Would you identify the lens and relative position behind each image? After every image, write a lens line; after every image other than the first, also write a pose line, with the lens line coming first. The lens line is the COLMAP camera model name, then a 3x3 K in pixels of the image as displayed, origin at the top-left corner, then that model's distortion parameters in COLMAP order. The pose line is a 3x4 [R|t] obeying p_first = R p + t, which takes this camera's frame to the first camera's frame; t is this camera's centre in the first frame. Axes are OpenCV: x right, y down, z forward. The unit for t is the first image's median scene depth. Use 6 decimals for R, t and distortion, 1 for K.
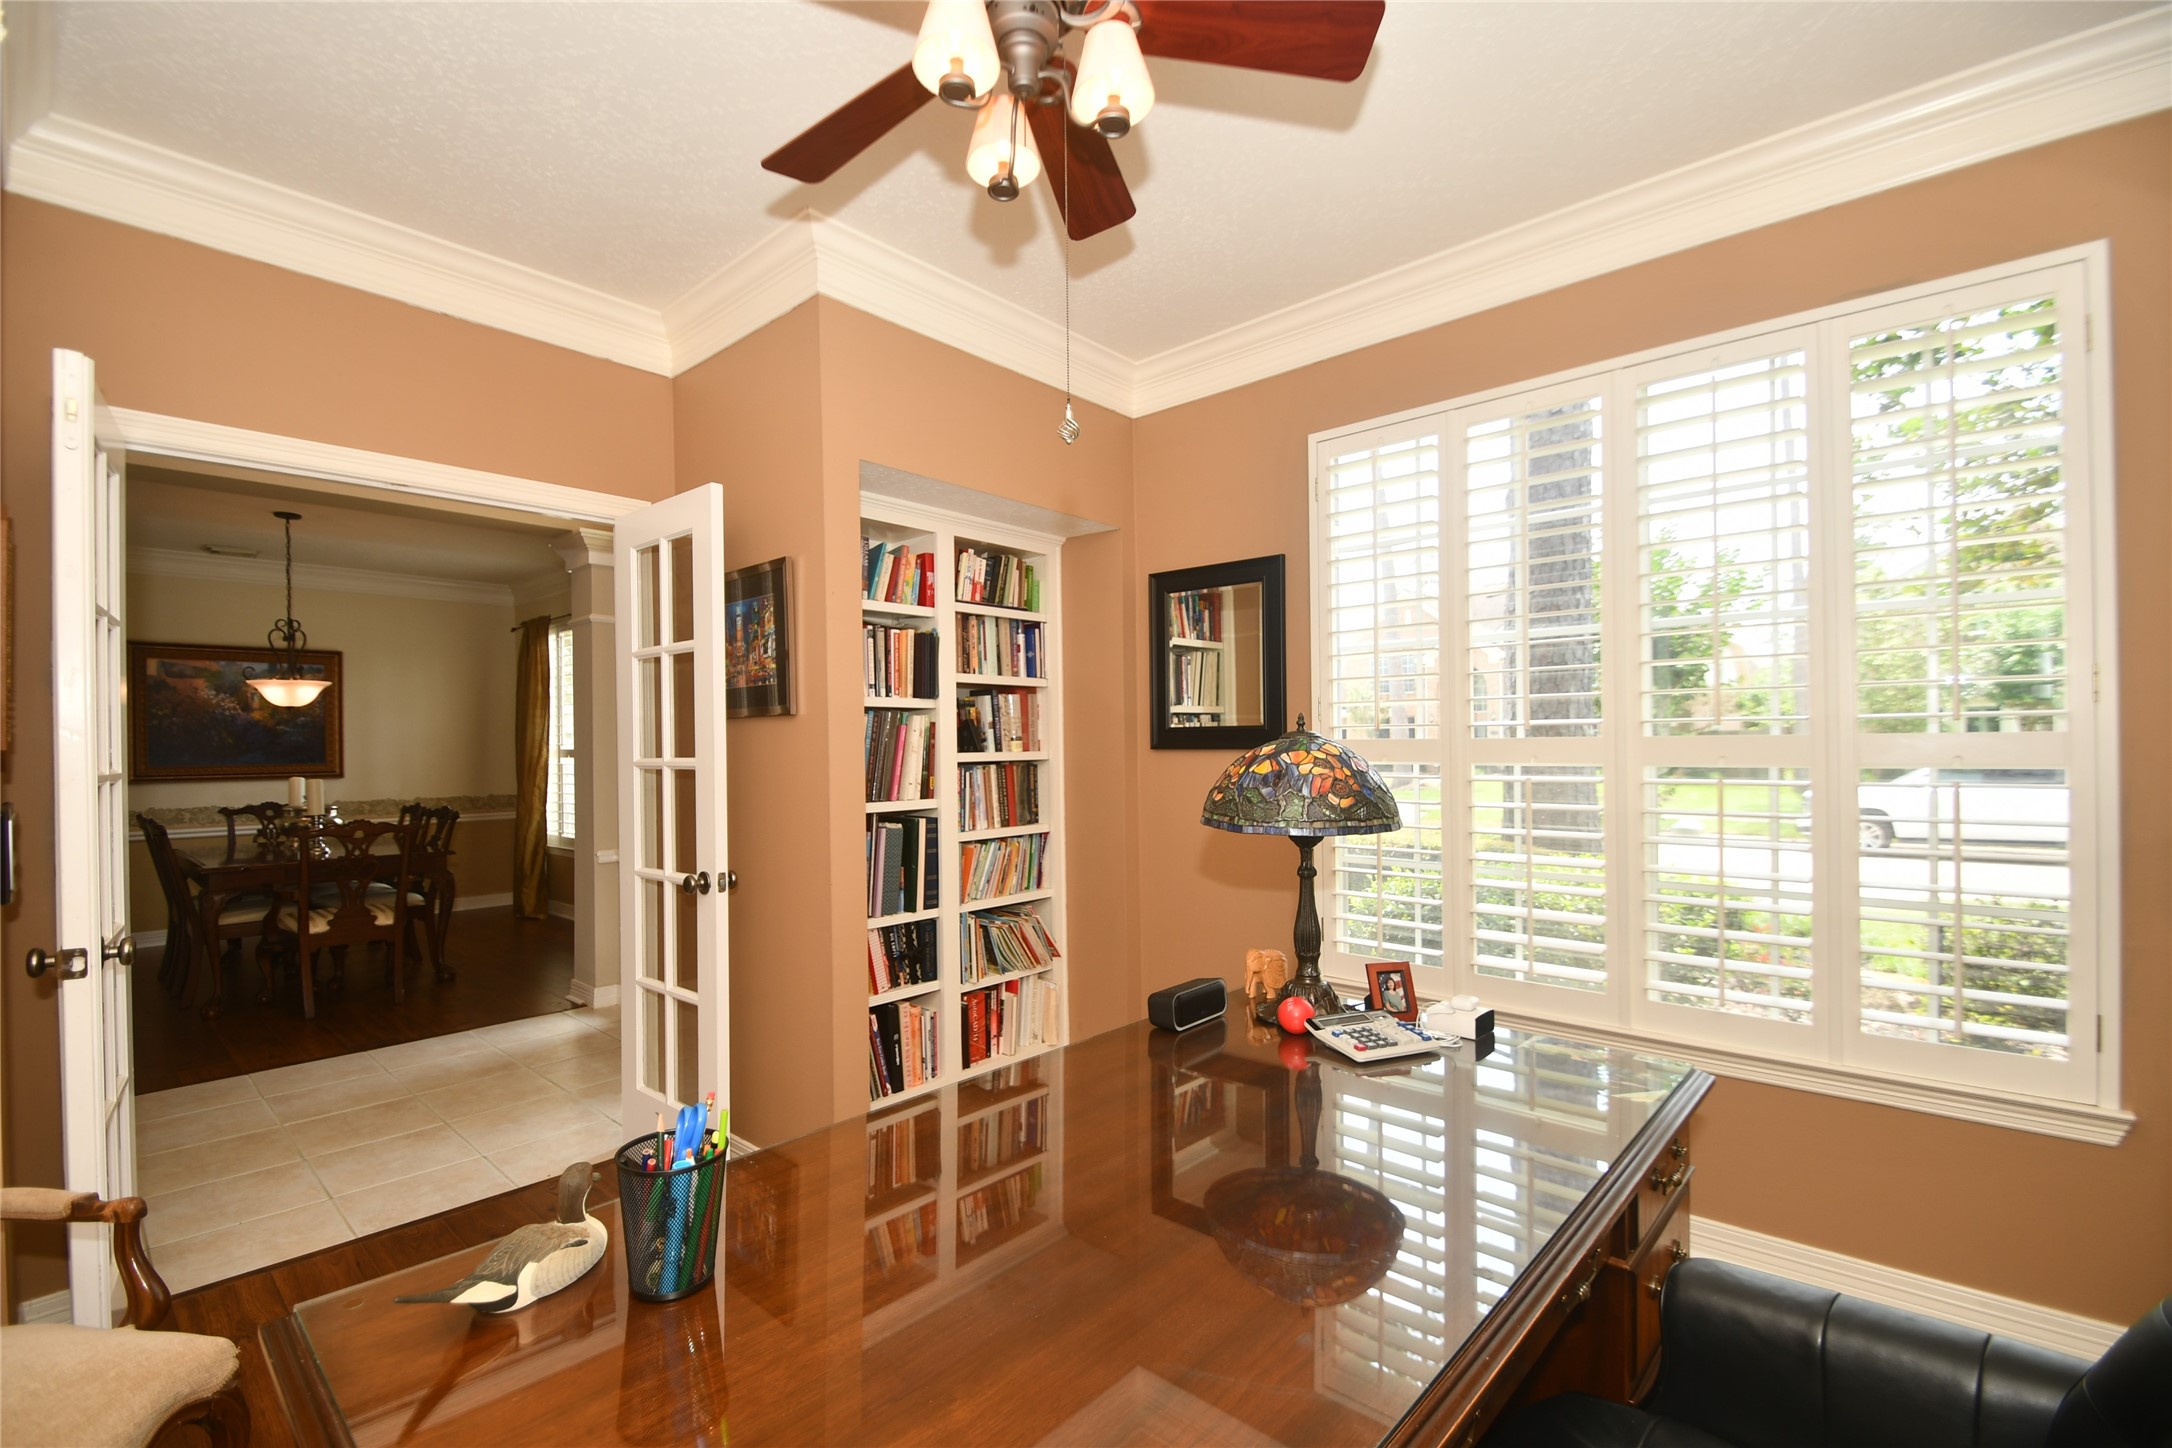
lens RADIAL K [[954.7, 0, 1061.2], [0, 954.7, 740.6], [0, 0, 1]] dist [0.020206, -0.017339]
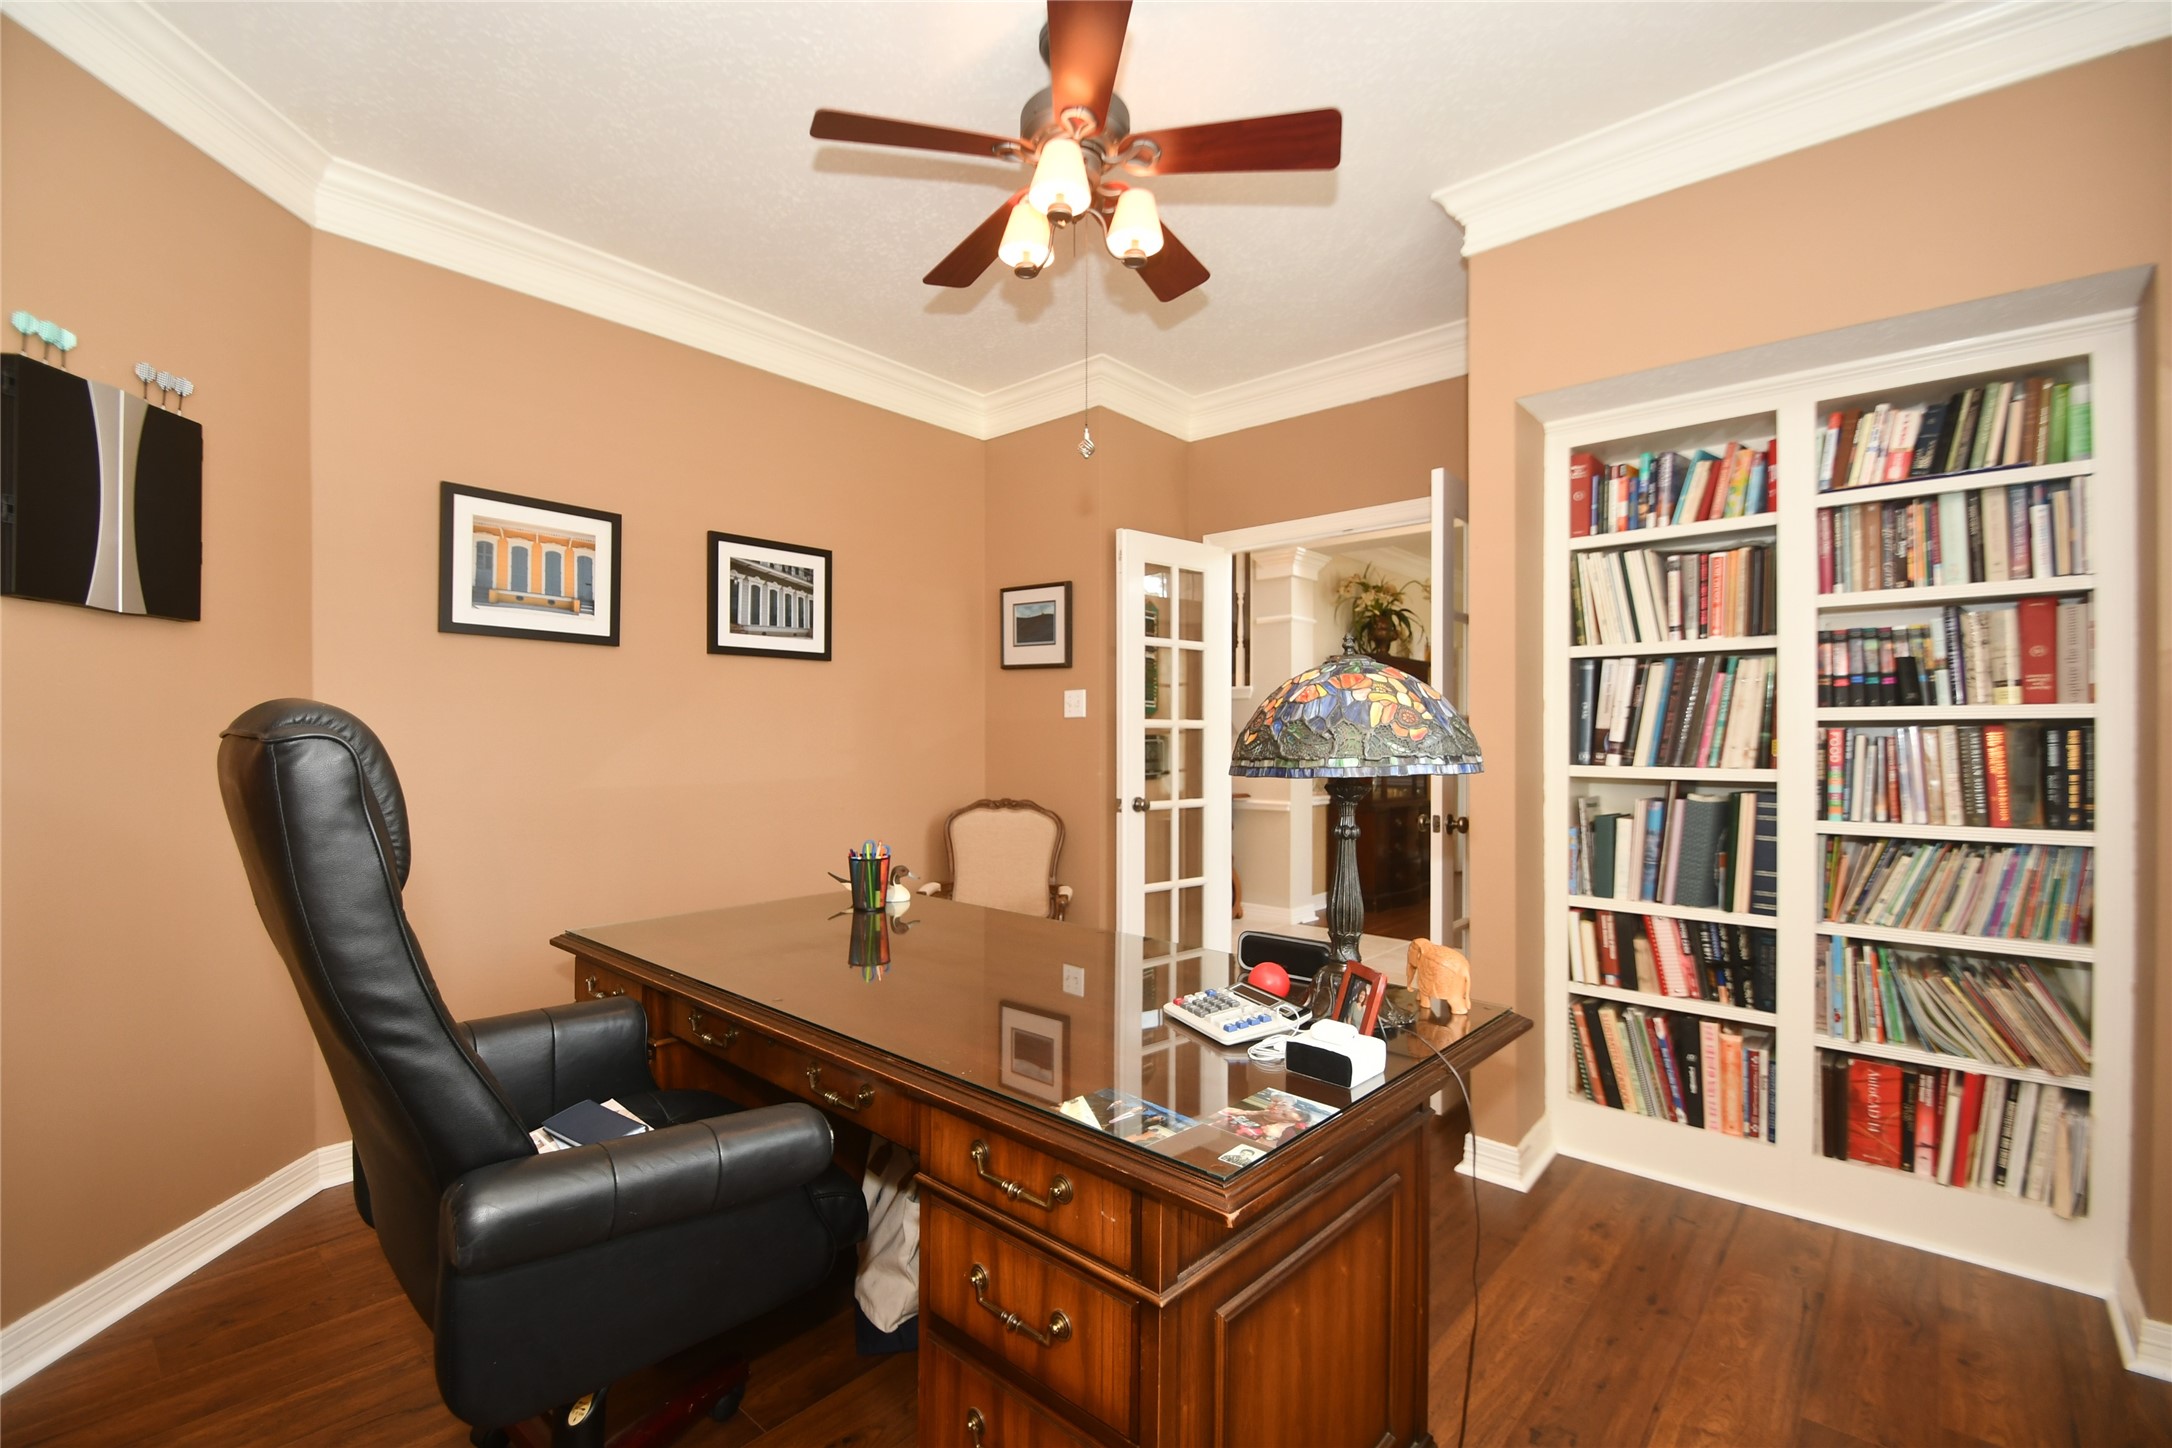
lens RADIAL K [[954.7, 0, 1061.2], [0, 954.7, 740.6], [0, 0, 1]] dist [0.020206, -0.017339]
pose [[0.008261, 0.005214, -0.999952, 0.610820], [-0.005743, 0.999970, 0.005167, 0.038425], [0.999949, 0.005700, 0.008291, 0.439582]]
